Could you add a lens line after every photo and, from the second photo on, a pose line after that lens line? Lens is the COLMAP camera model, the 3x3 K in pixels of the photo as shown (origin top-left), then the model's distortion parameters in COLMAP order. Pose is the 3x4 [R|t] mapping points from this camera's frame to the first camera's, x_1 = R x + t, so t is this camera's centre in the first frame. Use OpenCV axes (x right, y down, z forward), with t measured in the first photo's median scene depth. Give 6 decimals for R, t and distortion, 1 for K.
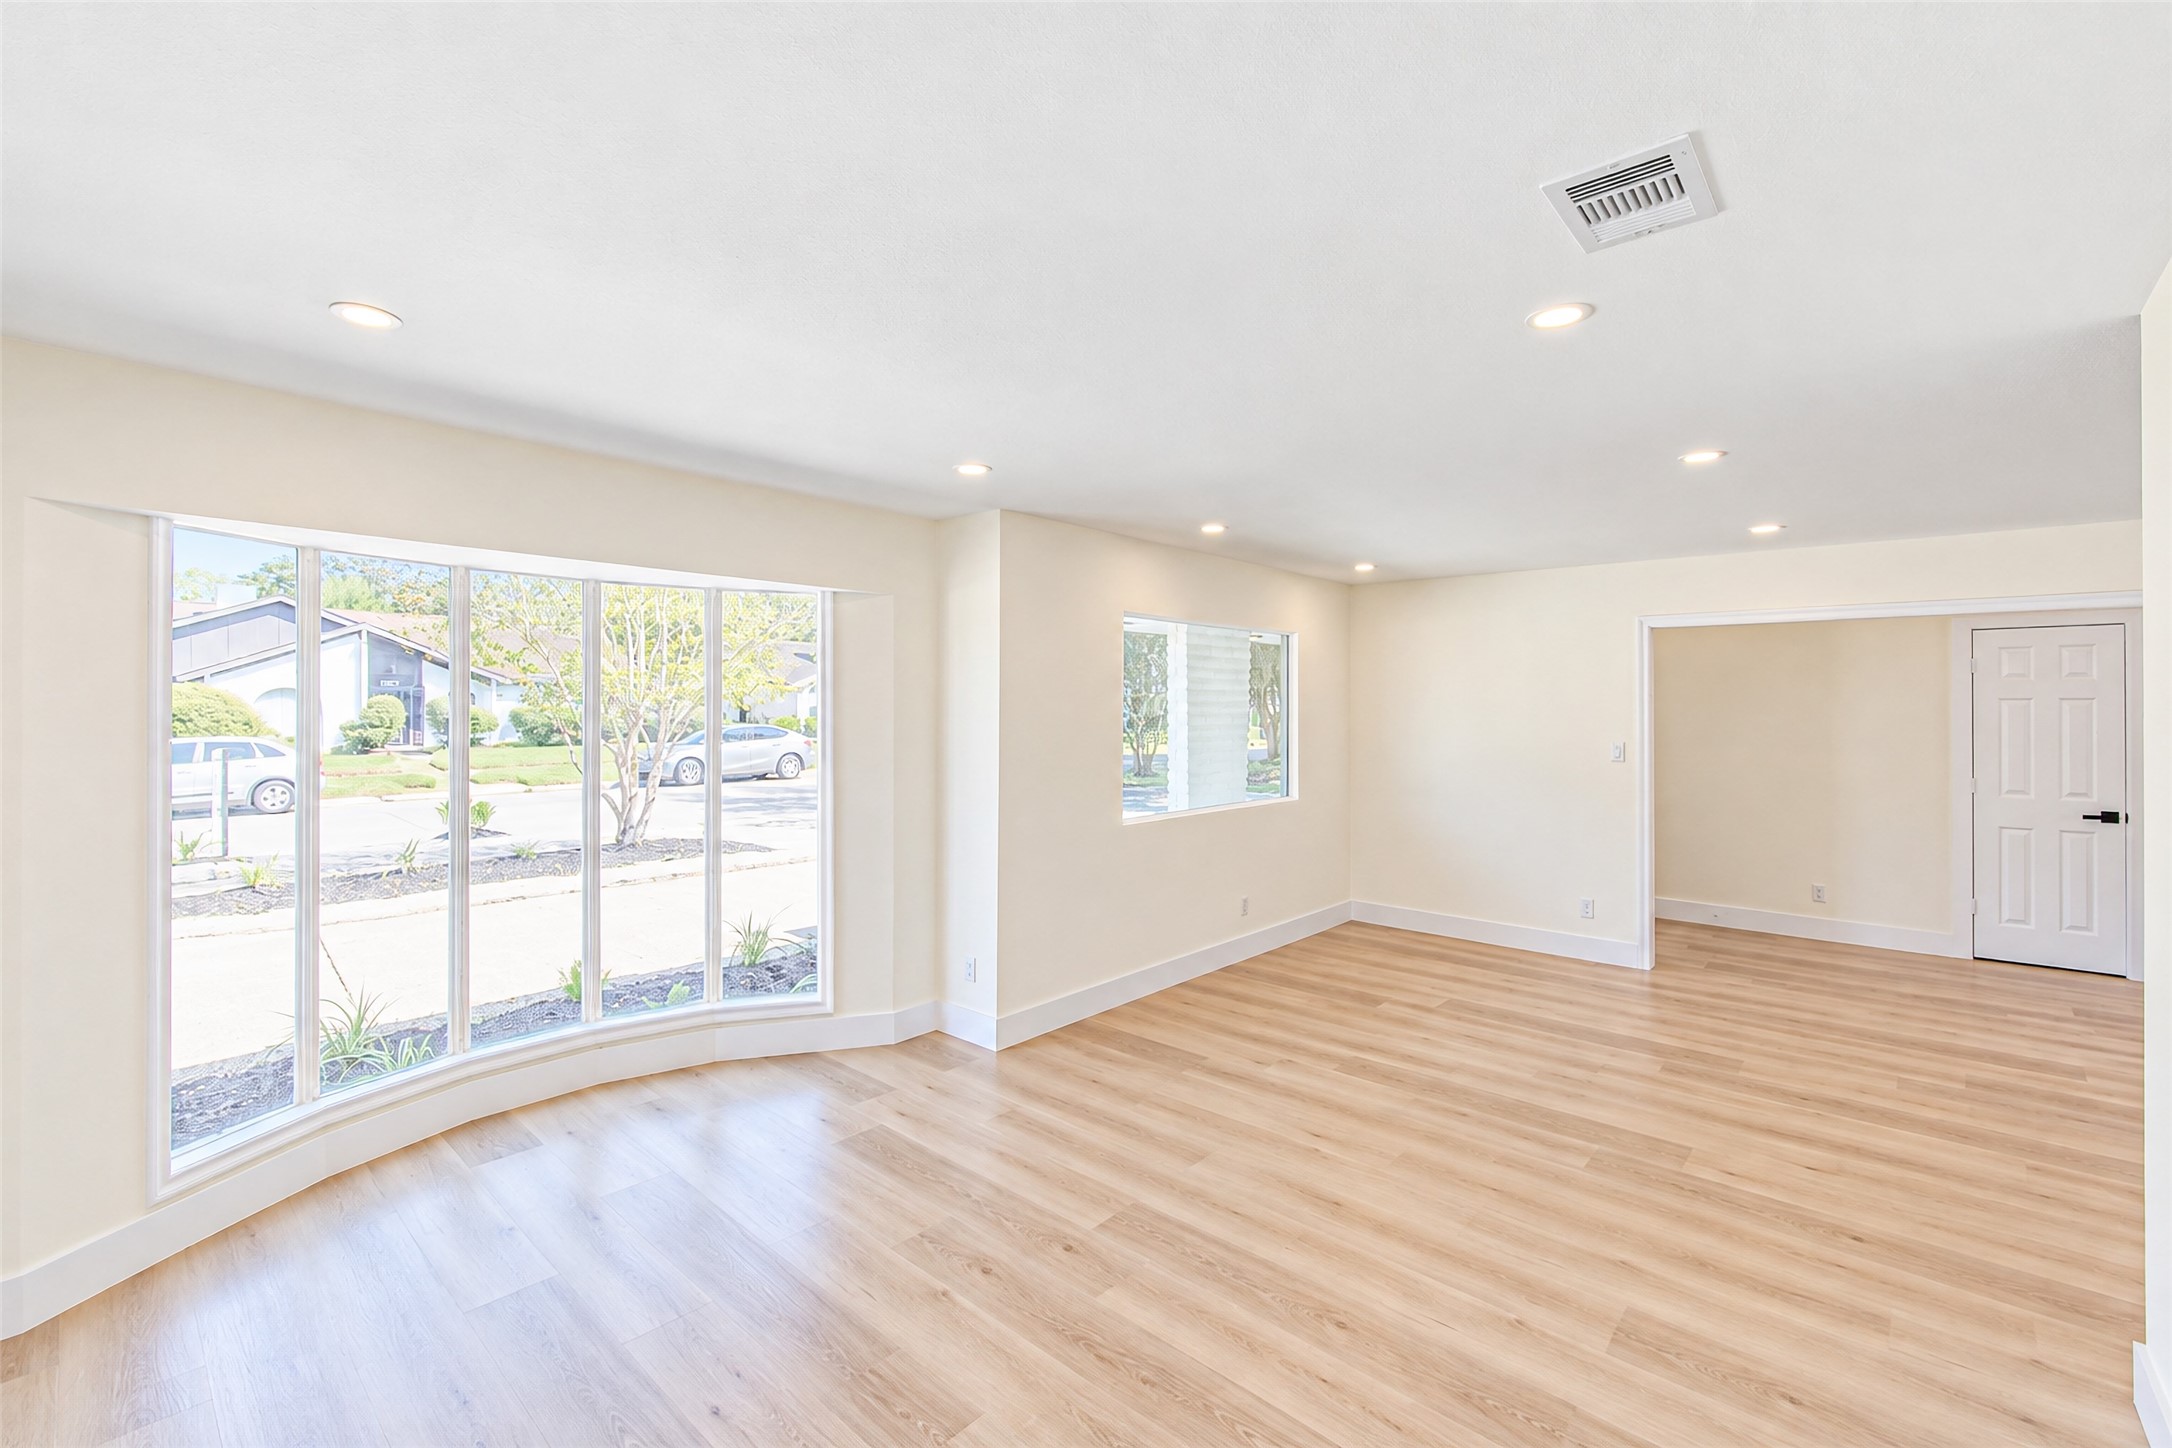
lens RADIAL K [[891.4, 0, 1056.5], [0, 891.4, 703.3], [0, 0, 1]] dist [-0.001533, -0.000293]
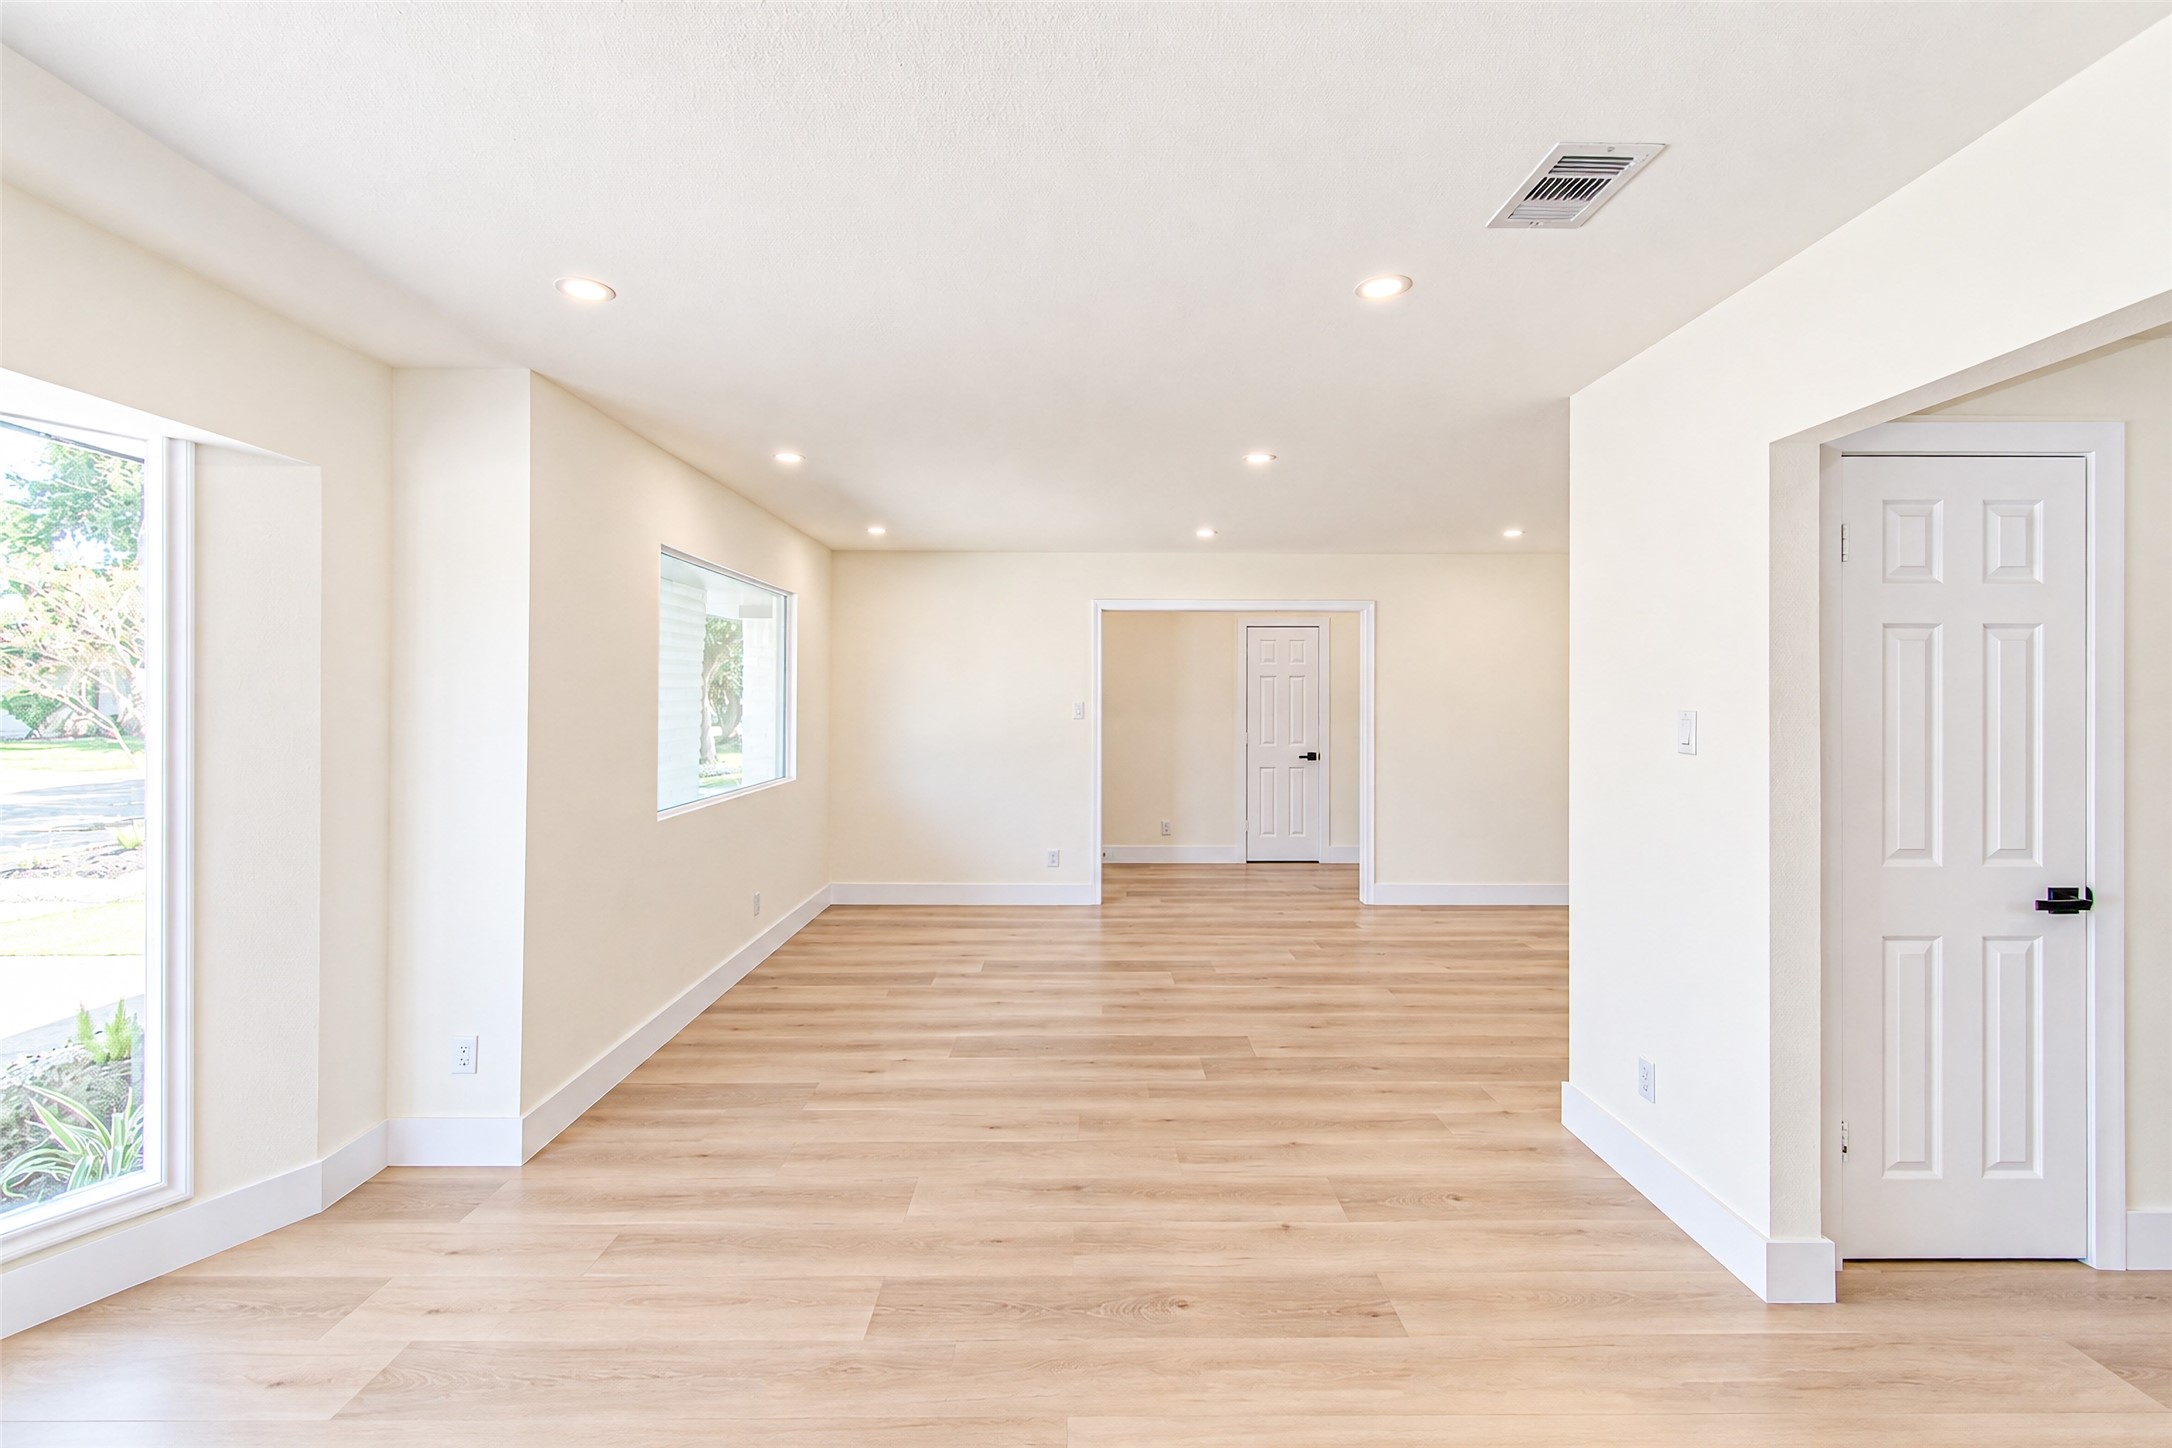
lens RADIAL K [[901.8, 0, 1075.6], [0, 901.8, 720.8], [0, 0, 1]] dist [-0.009648, -0.000126]
pose [[0.736698, -0.020834, 0.675901, -0.210879], [-0.003338, 0.999401, 0.034443, 0.022763], [-0.676214, -0.027630, 0.736187, 0.206330]]
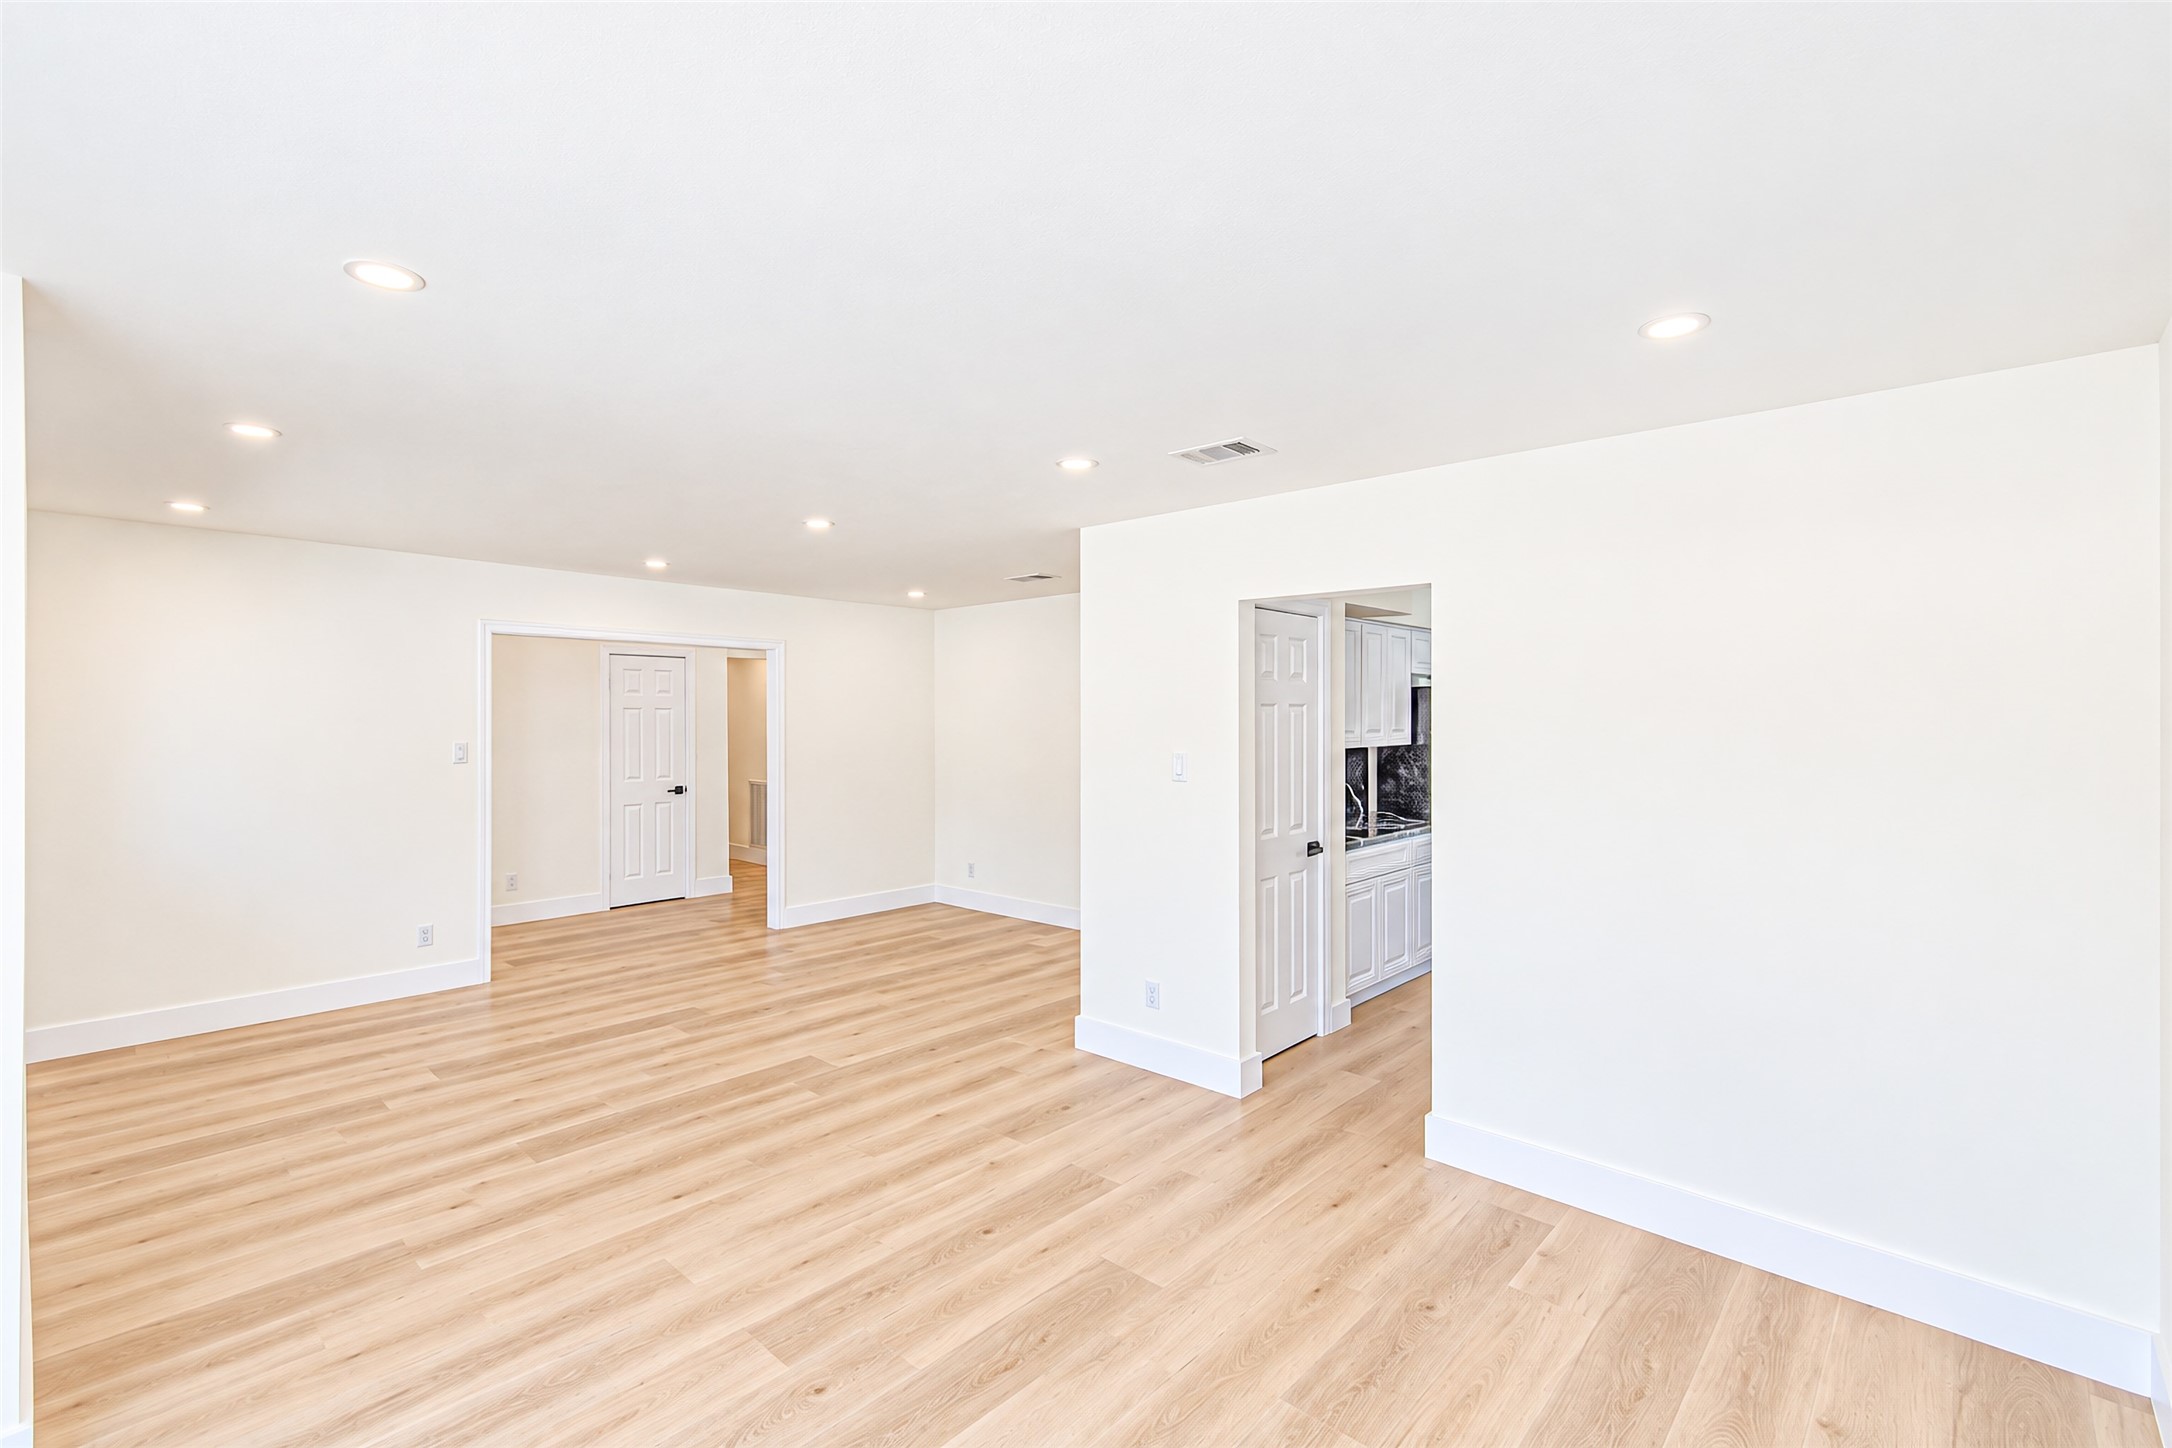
lens RADIAL K [[966.1, 0, 1074.4], [0, 966.1, 690.9], [0, 0, 1]] dist [-0.000238, -0.000126]
pose [[0.006911, 0.022498, 0.999723, -0.534729], [-0.007865, 0.999717, -0.022444, -0.001826], [-0.999945, -0.007707, 0.007086, 0.469425]]
